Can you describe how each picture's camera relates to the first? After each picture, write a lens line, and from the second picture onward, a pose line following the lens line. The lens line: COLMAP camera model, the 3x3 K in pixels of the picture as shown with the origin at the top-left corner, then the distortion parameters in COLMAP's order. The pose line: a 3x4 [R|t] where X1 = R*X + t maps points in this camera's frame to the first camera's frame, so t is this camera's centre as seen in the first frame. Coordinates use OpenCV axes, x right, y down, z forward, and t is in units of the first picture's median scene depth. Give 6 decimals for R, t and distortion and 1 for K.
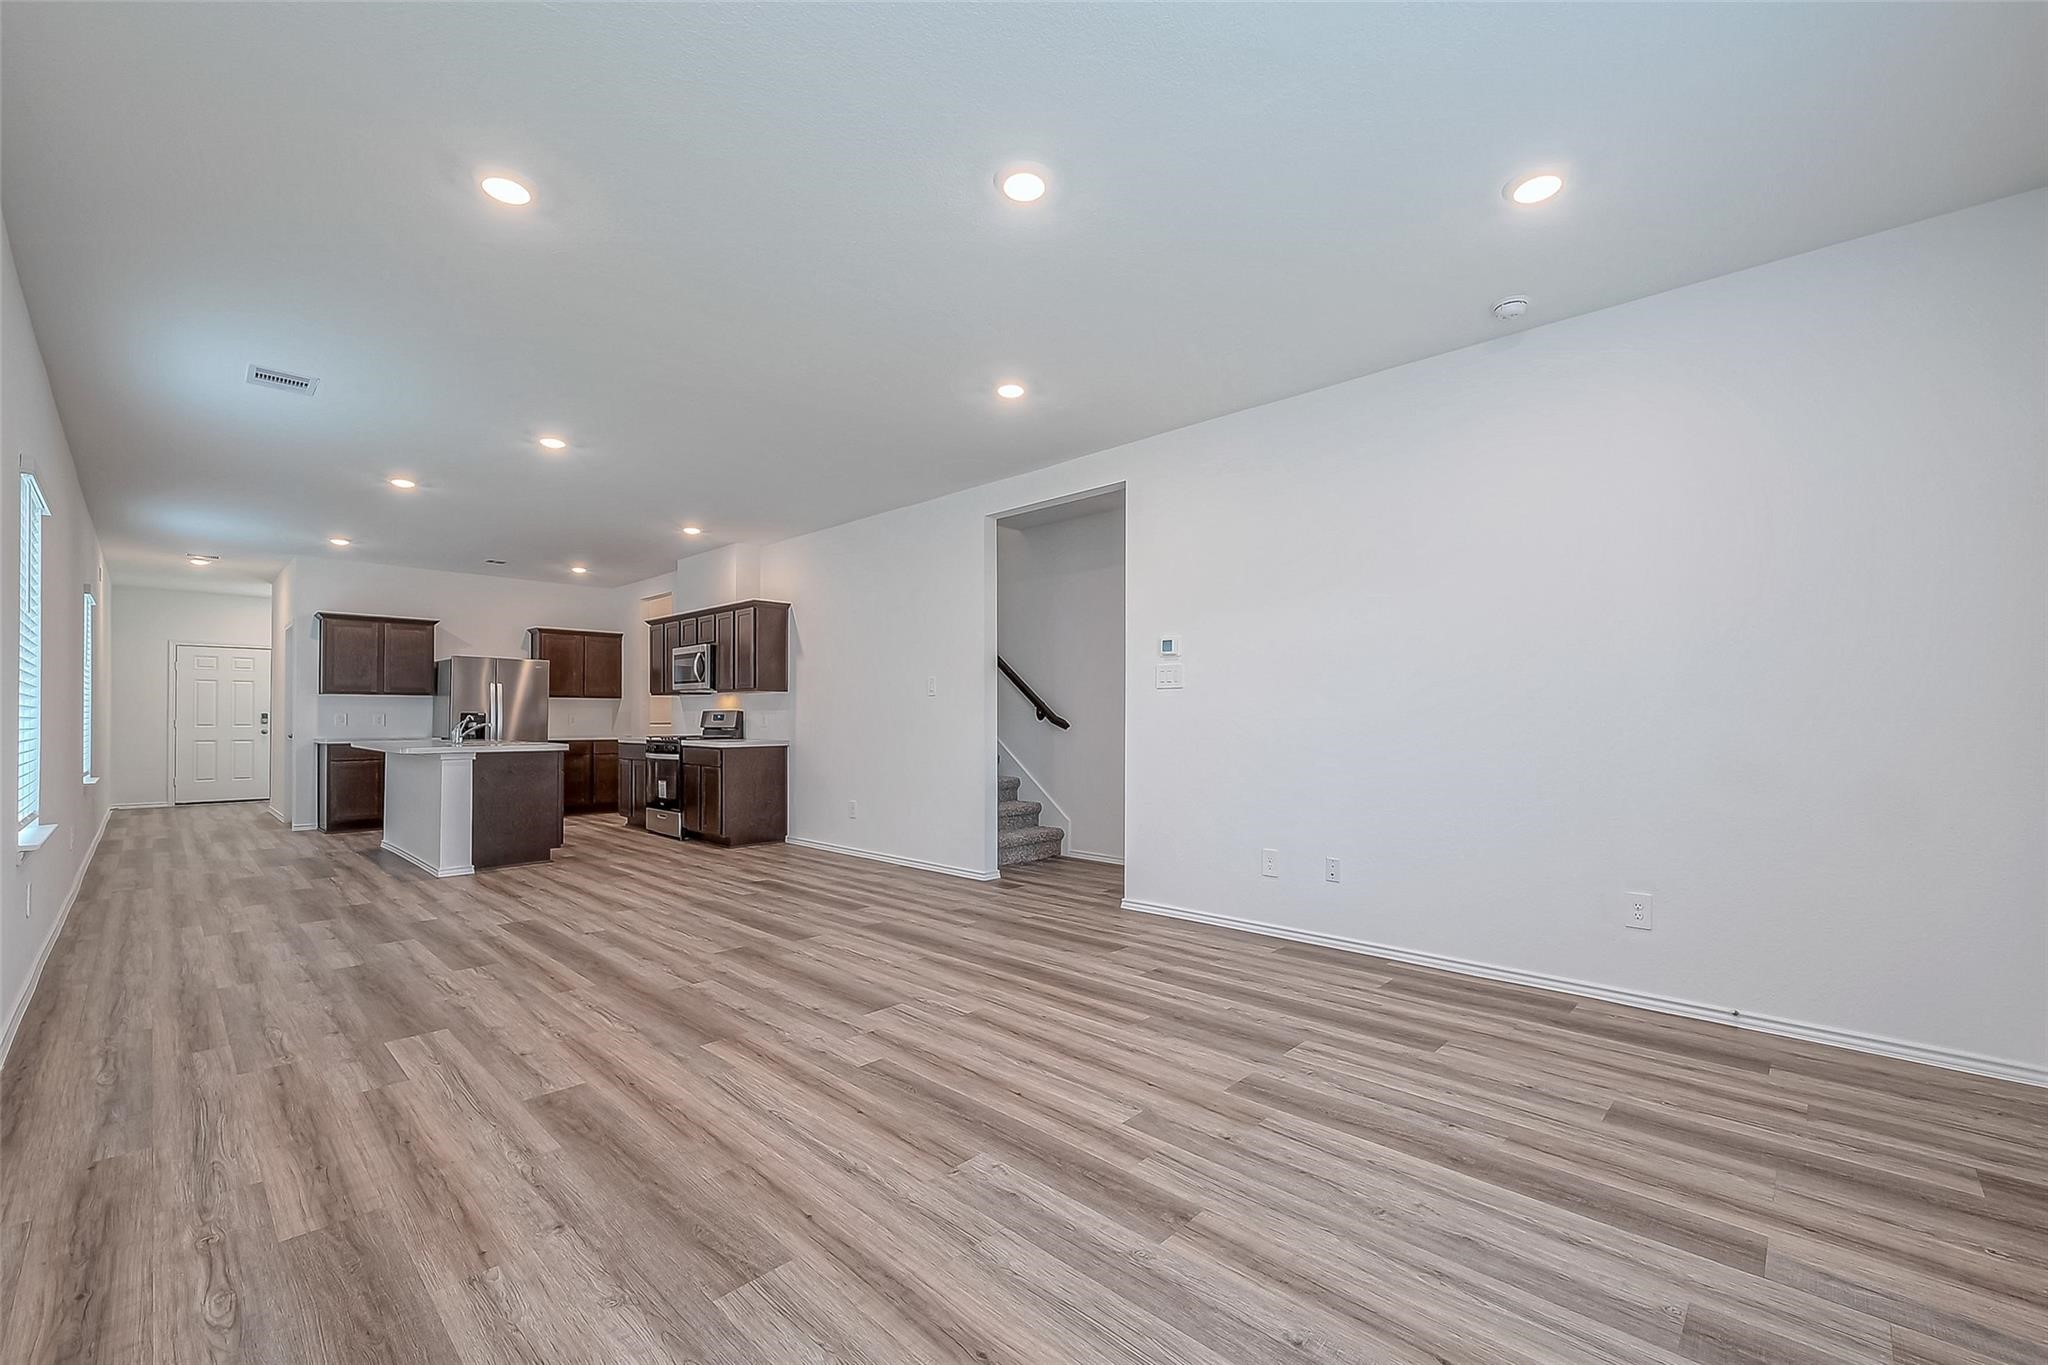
lens RADIAL K [[827.5, 0, 1027.4], [0, 827.5, 702.9], [0, 0, 1]] dist [0.002096, 0.001054]
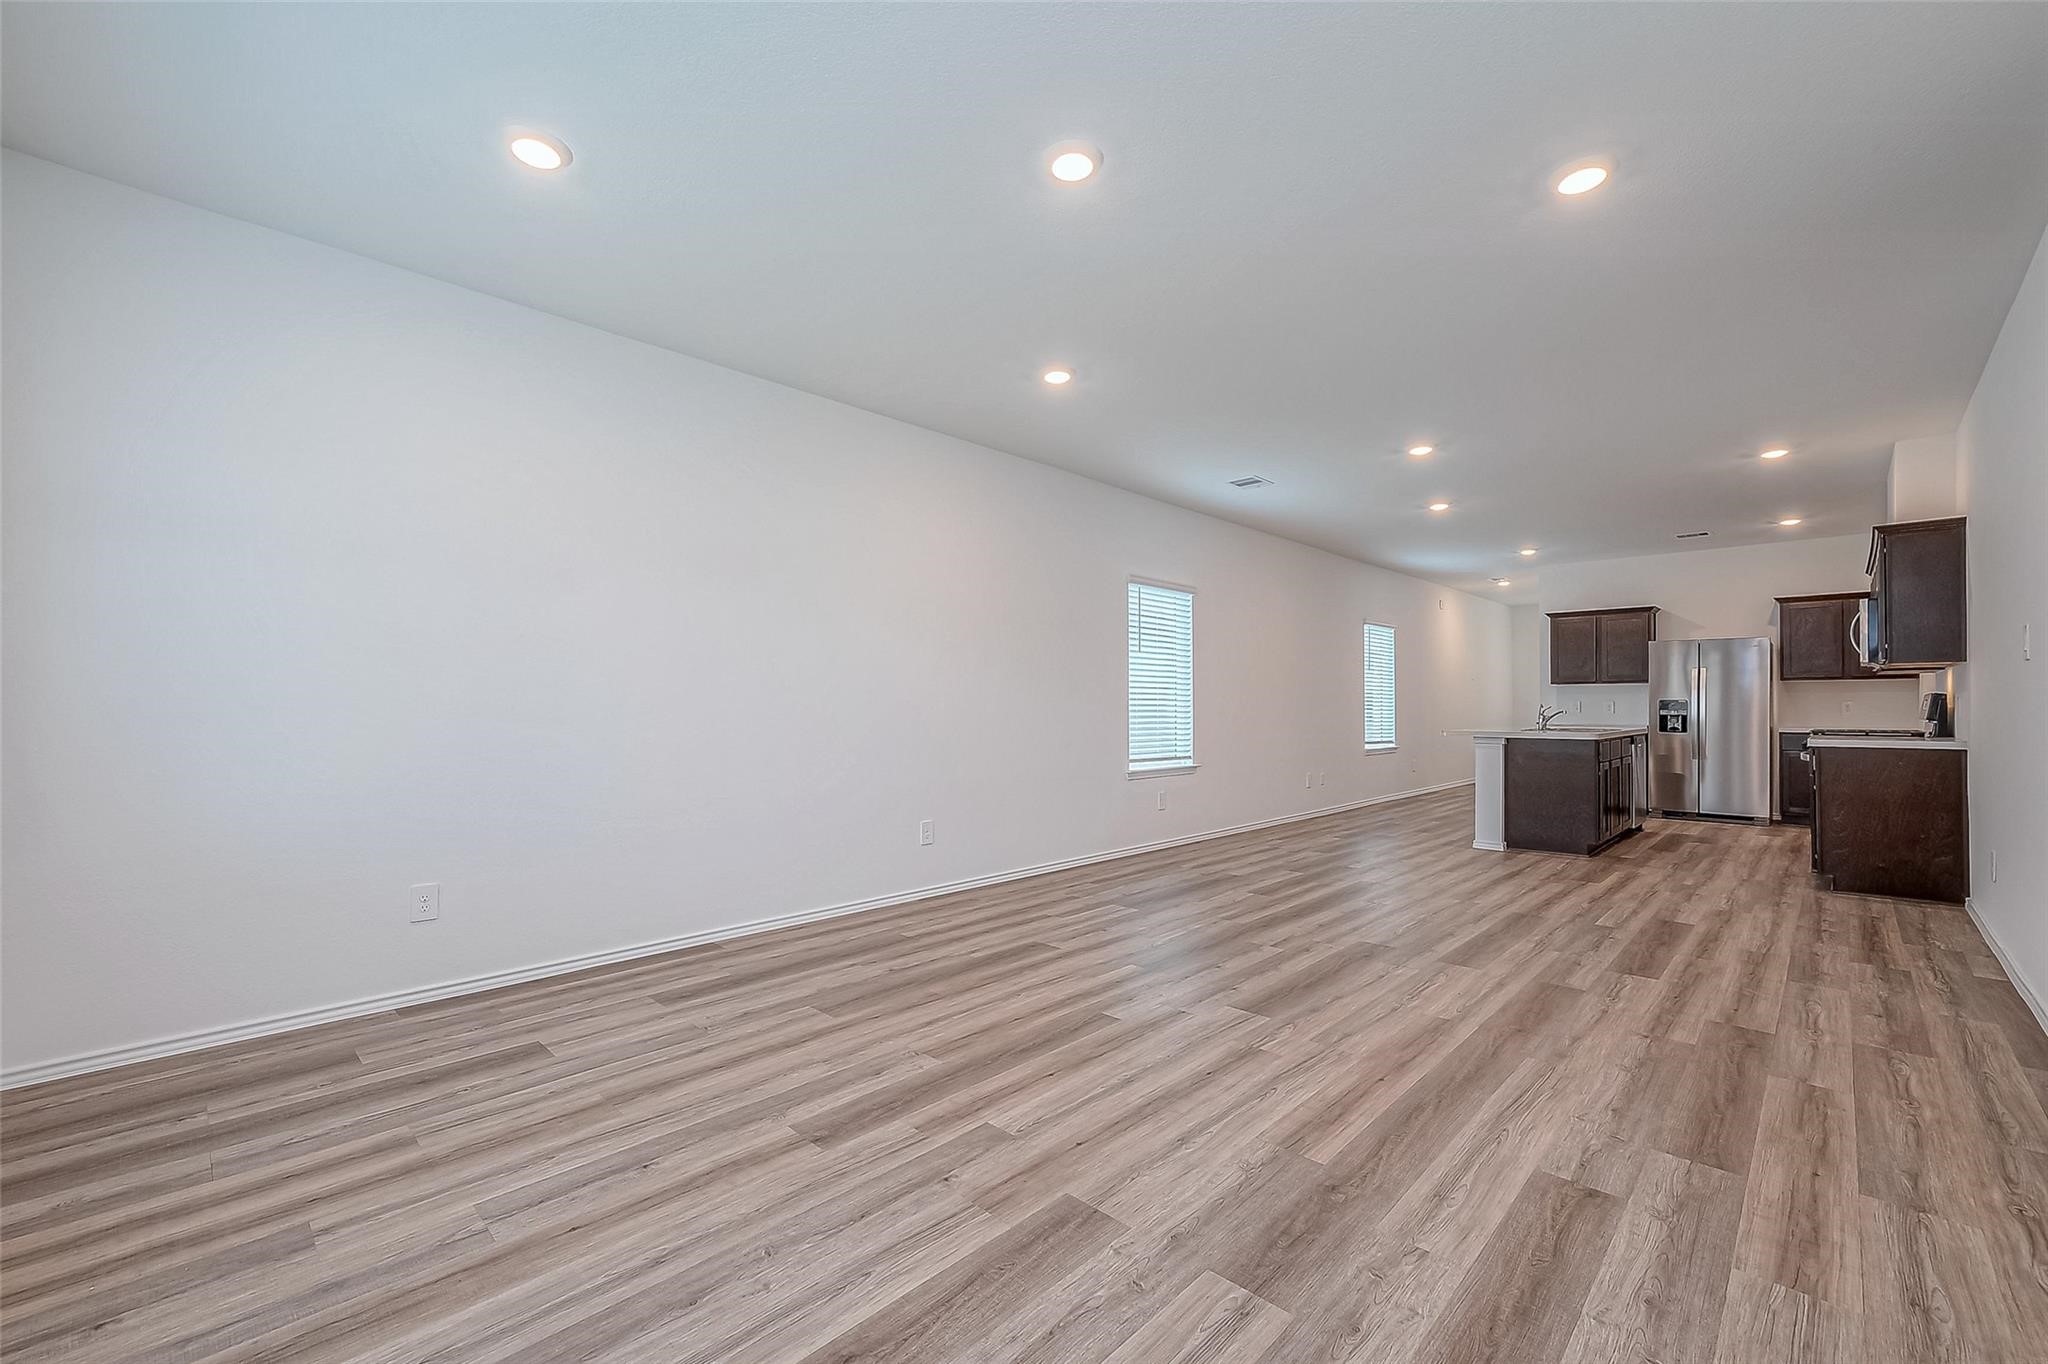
lens RADIAL K [[827.5, 0, 1030.8], [0, 827.5, 698.6], [0, 0, 1]] dist [0.002096, 0.001054]
pose [[0.006723, -0.010875, -0.999918, 1.043169], [0.019900, 0.999744, -0.010739, 0.020722], [0.999779, -0.019827, 0.006938, 1.007029]]
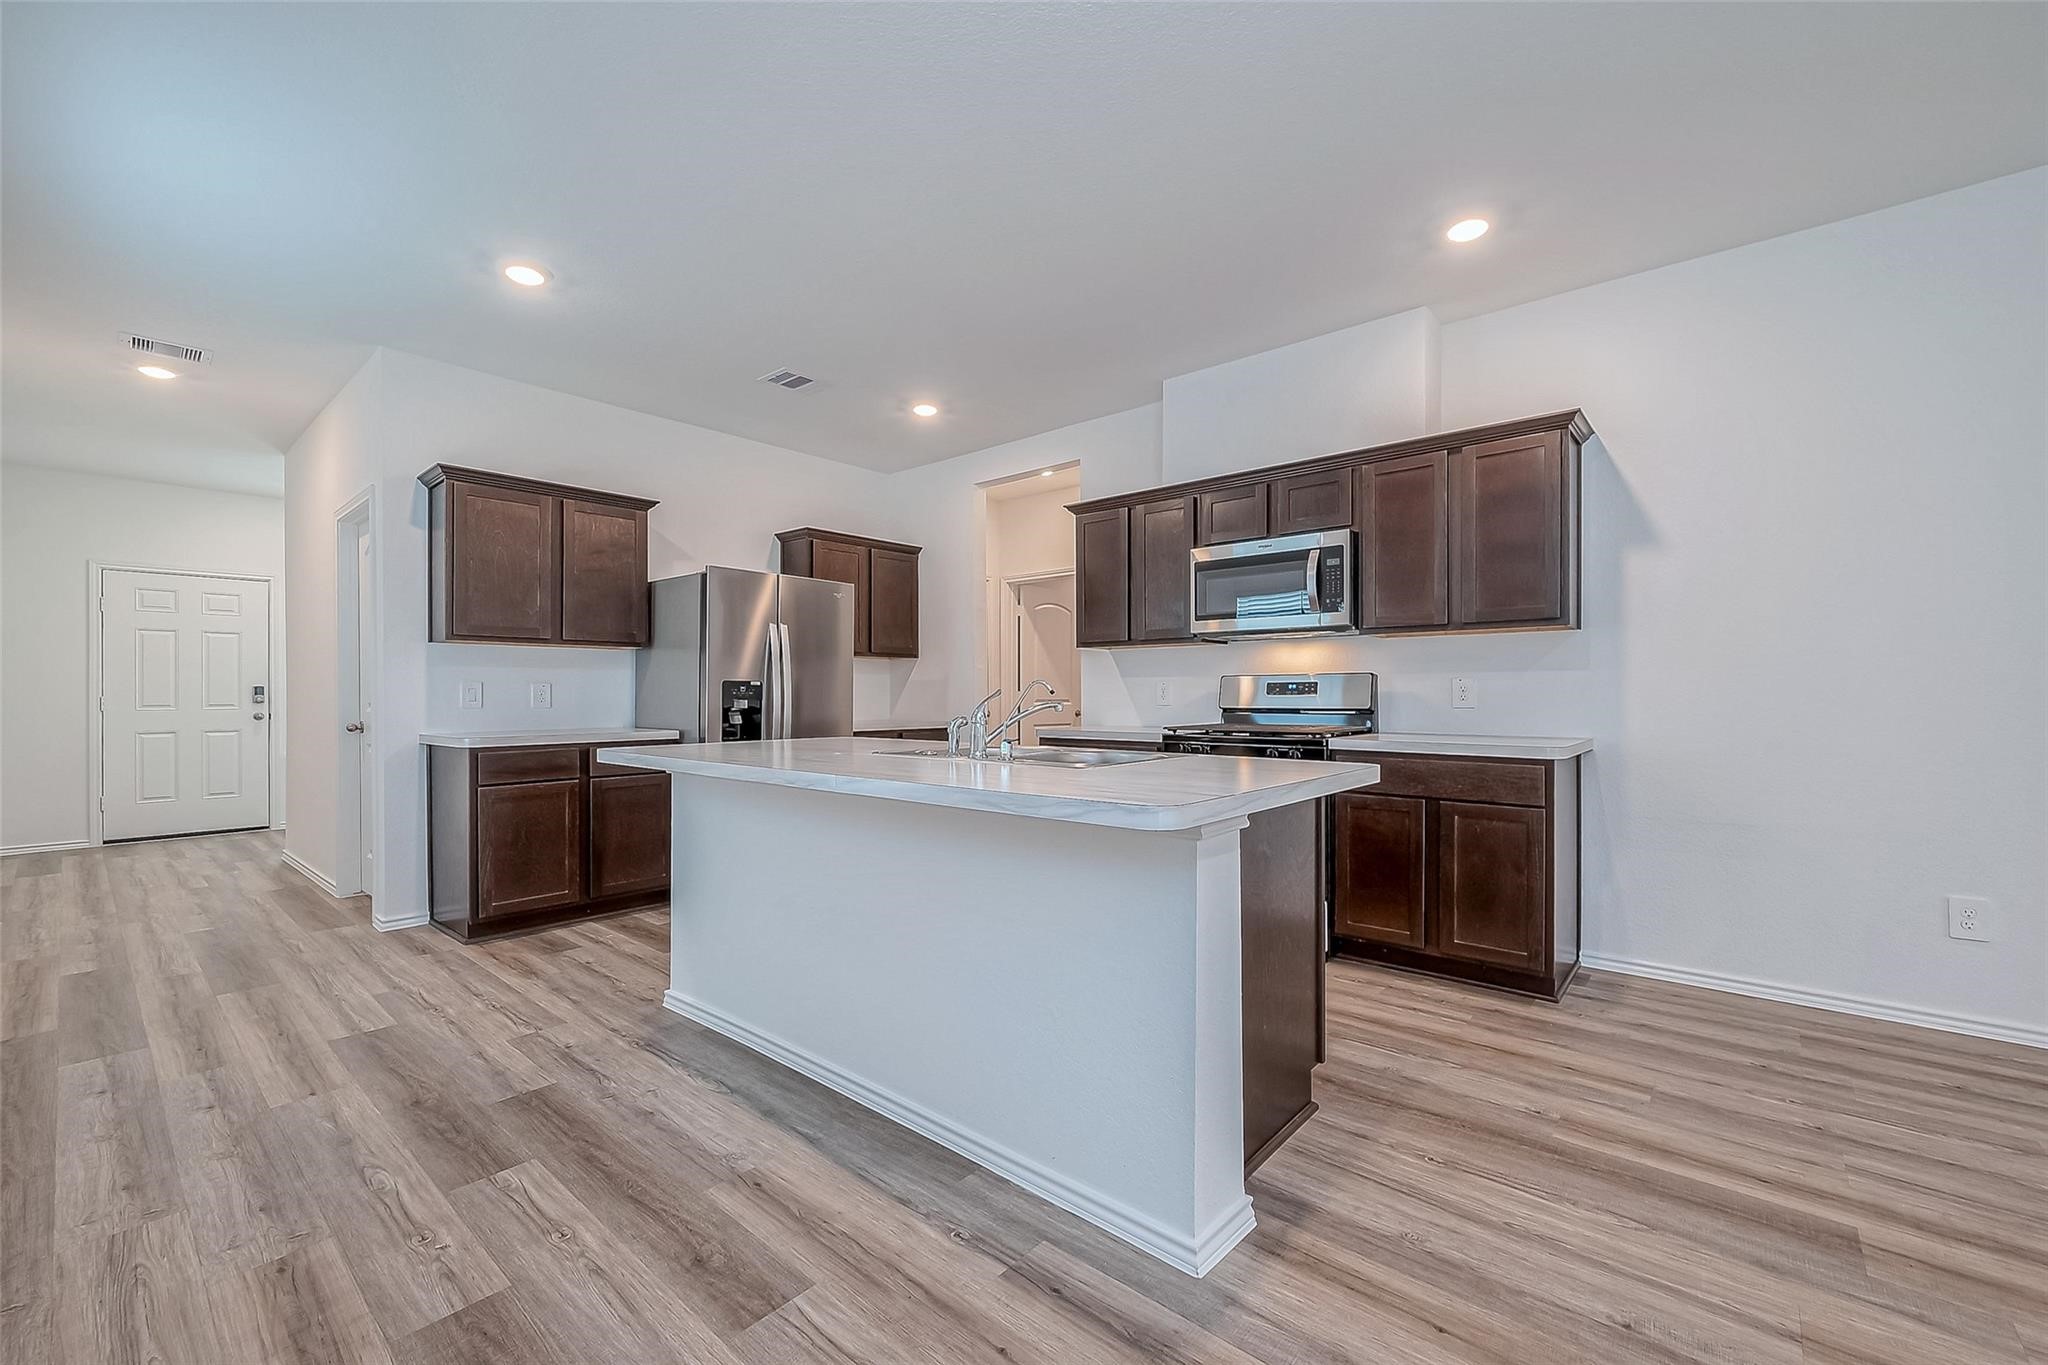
lens RADIAL K [[827.5, 0, 1058.6], [0, 827.5, 694.5], [0, 0, 1]] dist [0.002096, 0.001054]
pose [[0.996956, -0.002391, 0.077927, -0.278555], [0.001128, 0.999867, 0.016252, 0.007167], [-0.077955, -0.016115, 0.996827, 0.256812]]
